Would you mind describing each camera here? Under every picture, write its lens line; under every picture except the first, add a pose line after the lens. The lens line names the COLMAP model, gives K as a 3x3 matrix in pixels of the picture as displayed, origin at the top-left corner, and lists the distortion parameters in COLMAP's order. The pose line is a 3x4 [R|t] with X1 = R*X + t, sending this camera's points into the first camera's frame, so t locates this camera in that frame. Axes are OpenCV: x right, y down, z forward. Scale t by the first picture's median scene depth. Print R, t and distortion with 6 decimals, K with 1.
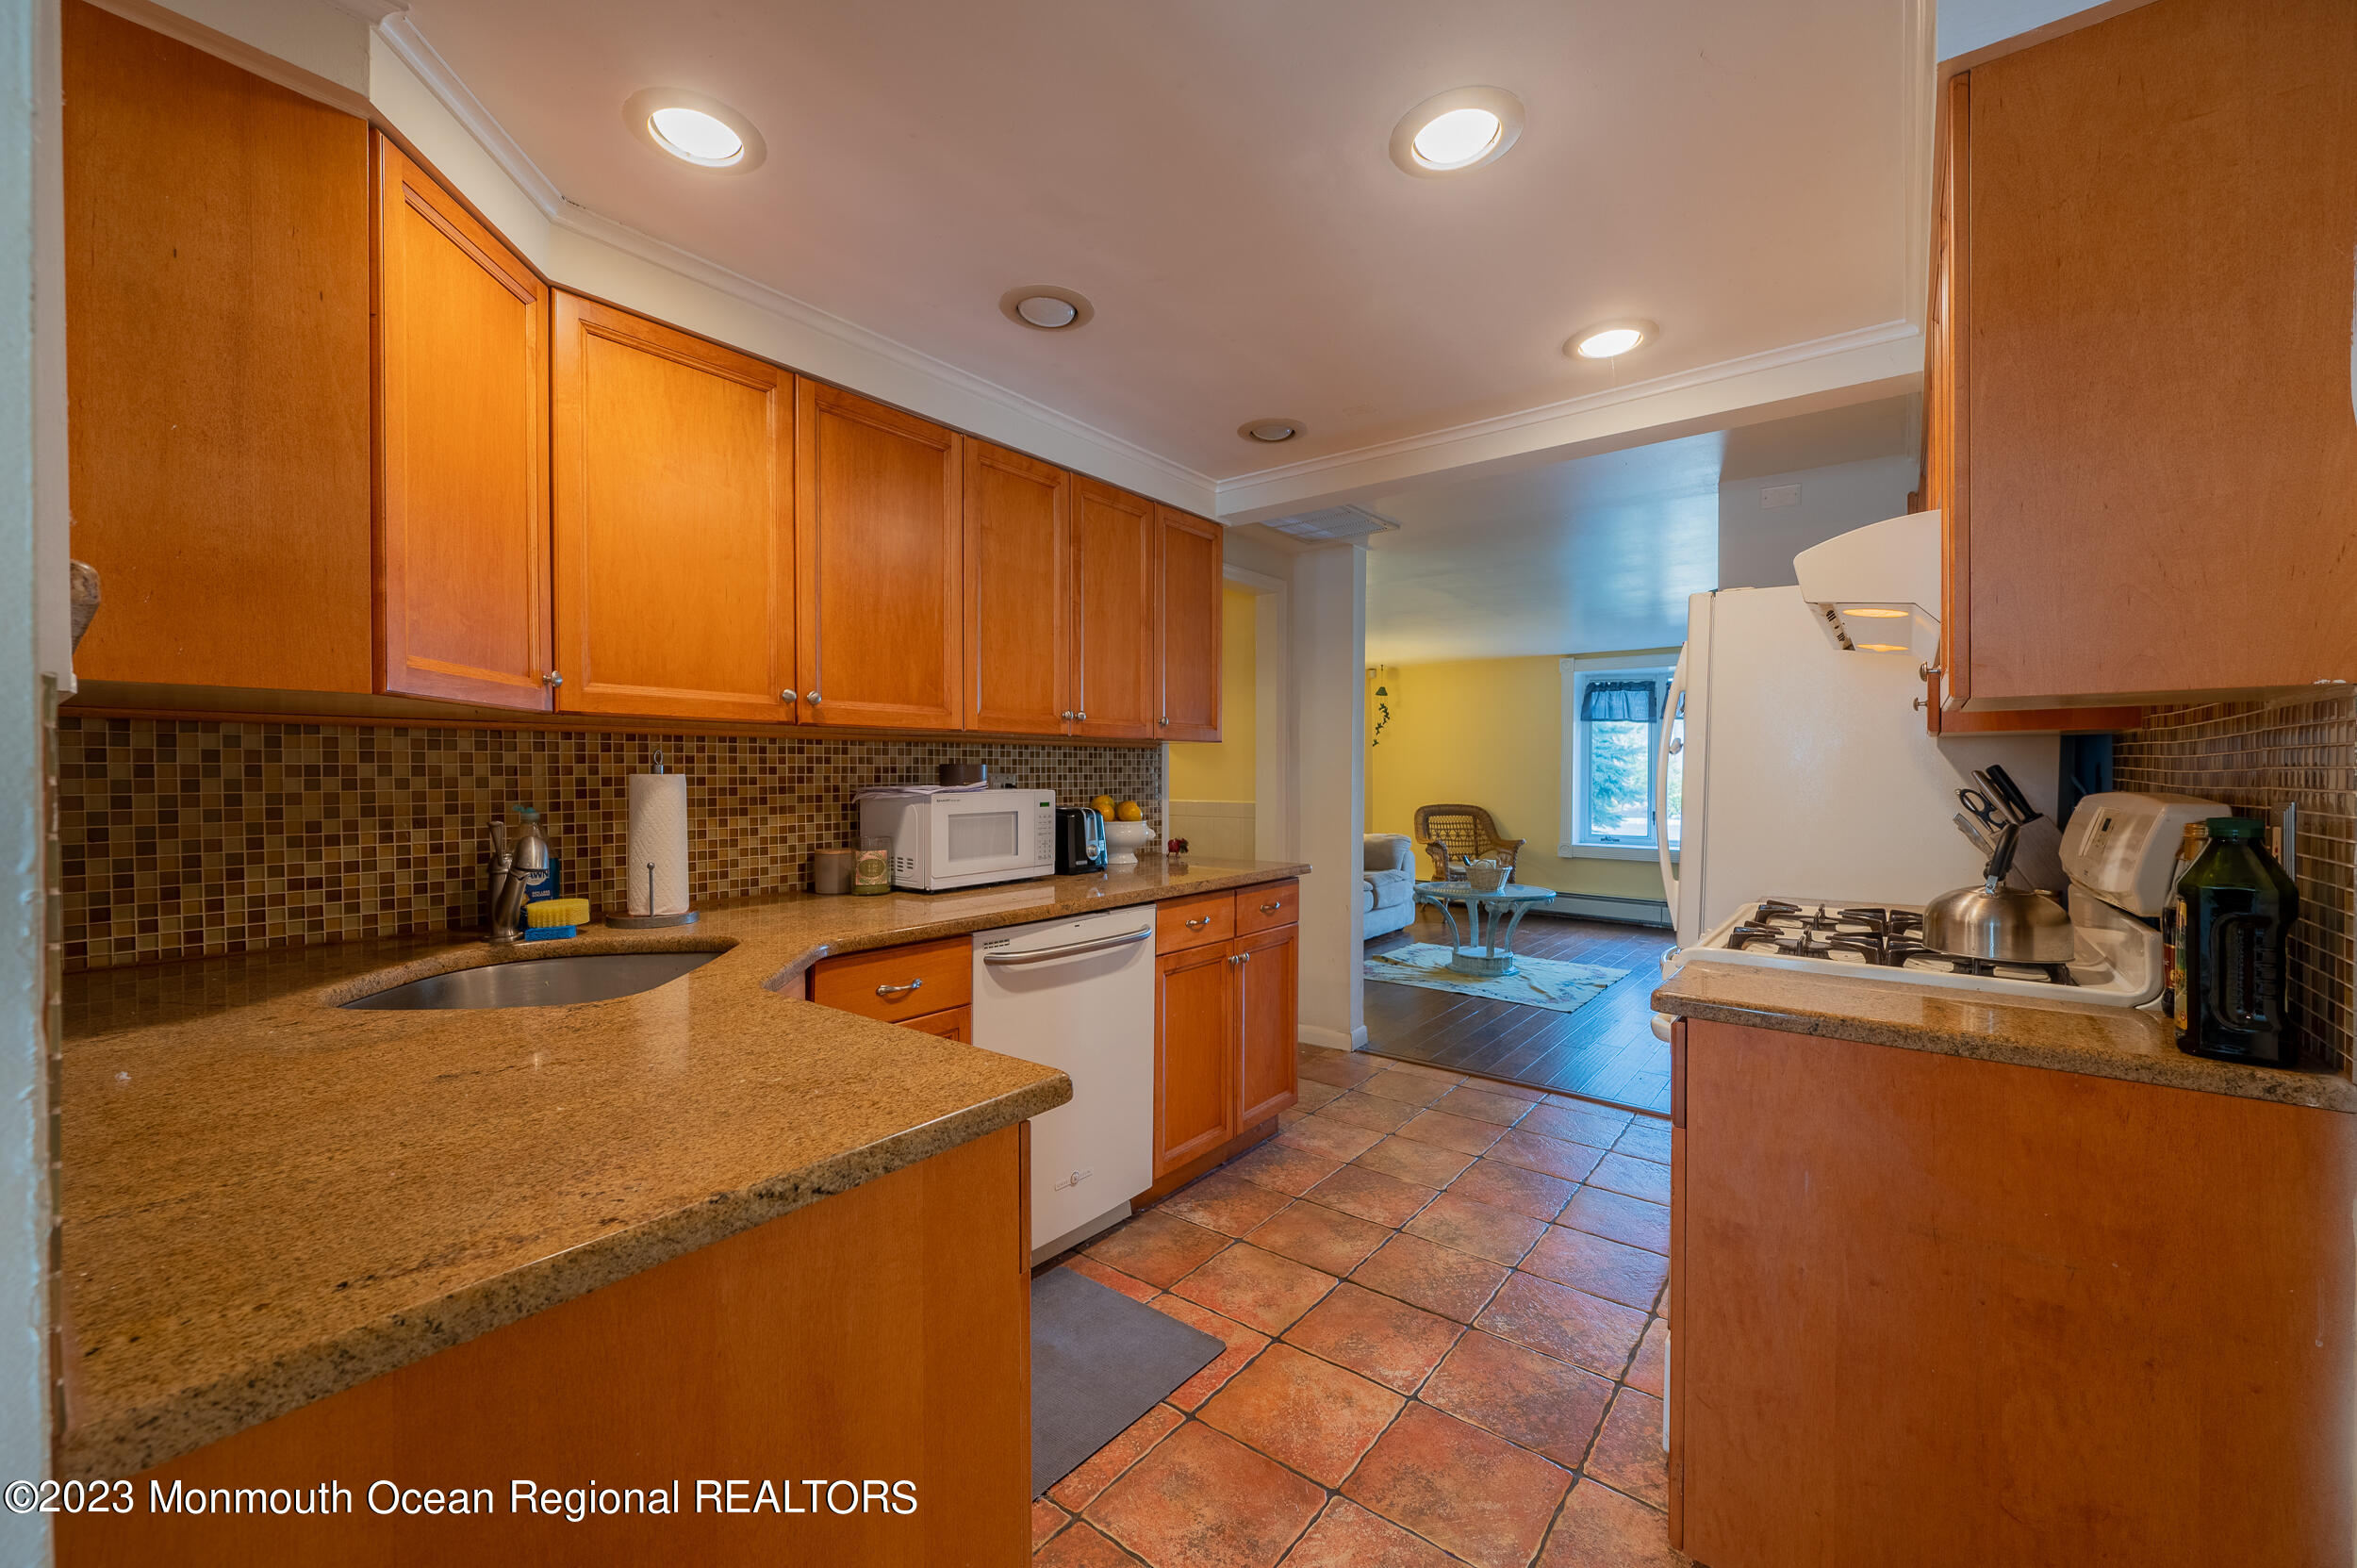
lens RADIAL K [[931.7, 0, 1177.5], [0, 931.7, 785.0], [0, 0, 1]] dist [0.000449, -0.000853]
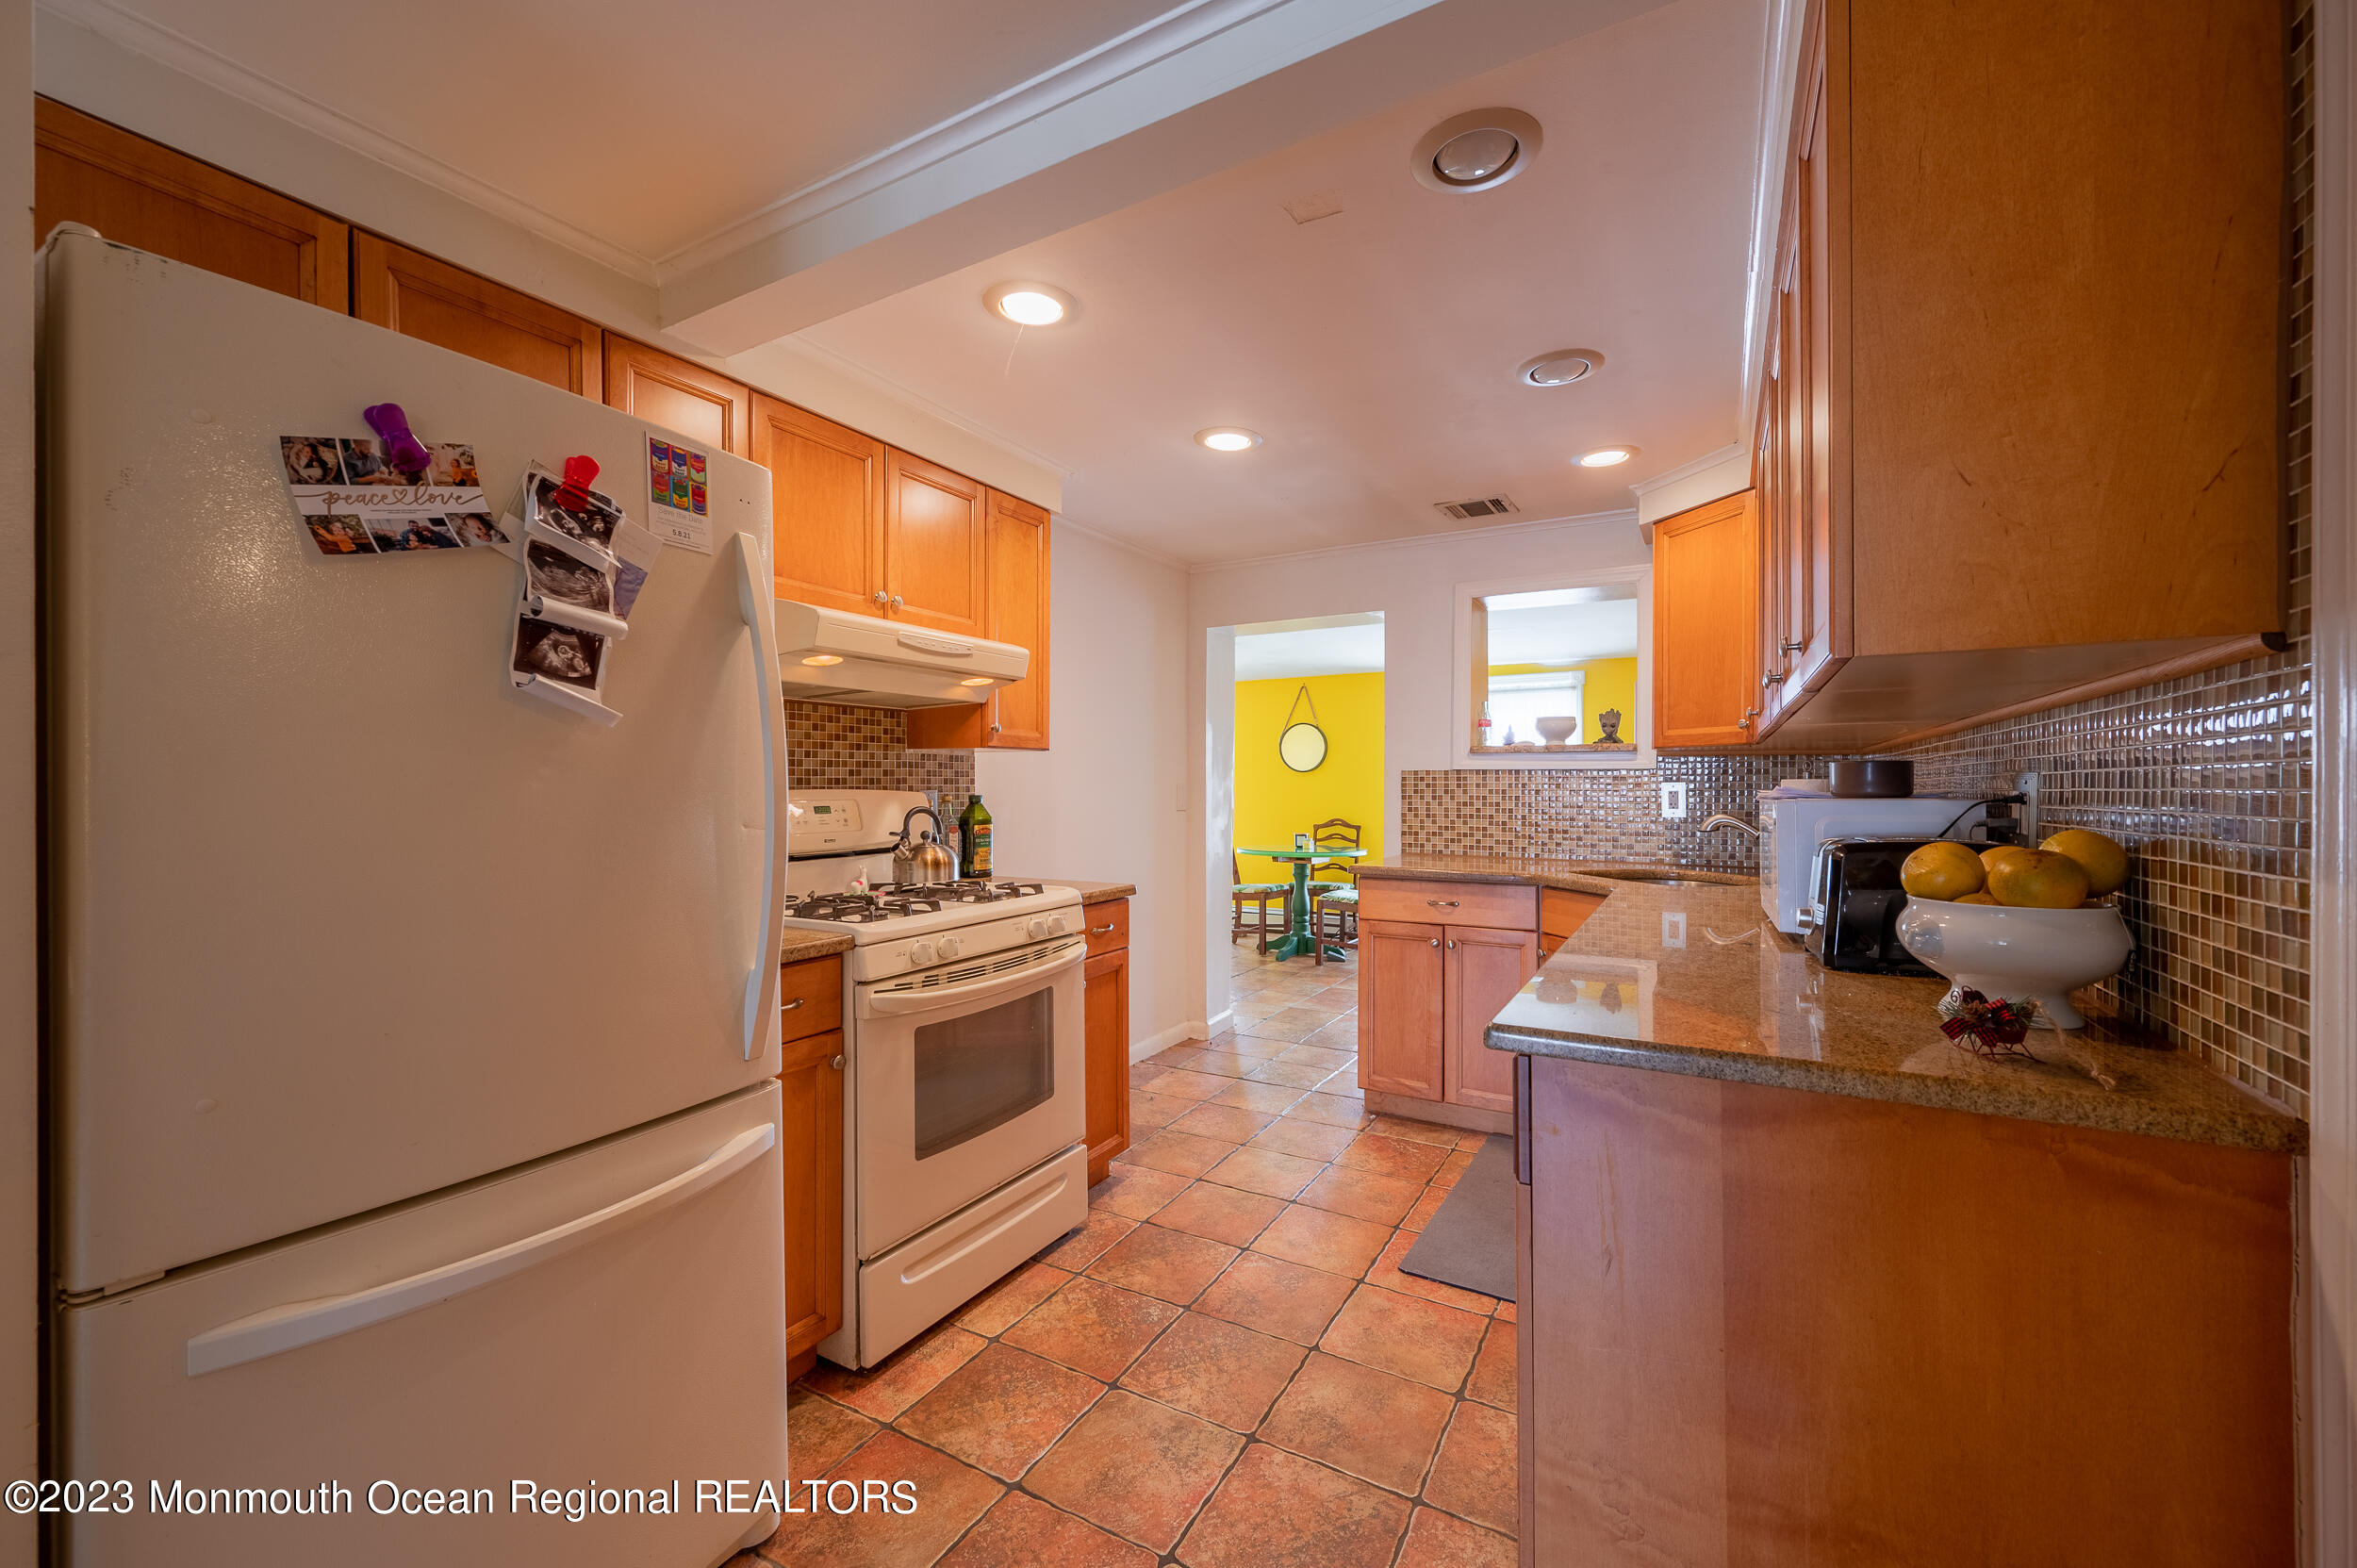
lens RADIAL K [[931.7, 0, 1180.9], [0, 931.7, 778.9], [0, 0, 1]] dist [0.000449, -0.000853]
pose [[-0.989863, -0.001150, -0.142020, 0.444559], [-0.001781, 0.999989, 0.004316, -0.013997], [0.142014, 0.004525, -0.989854, 1.922953]]
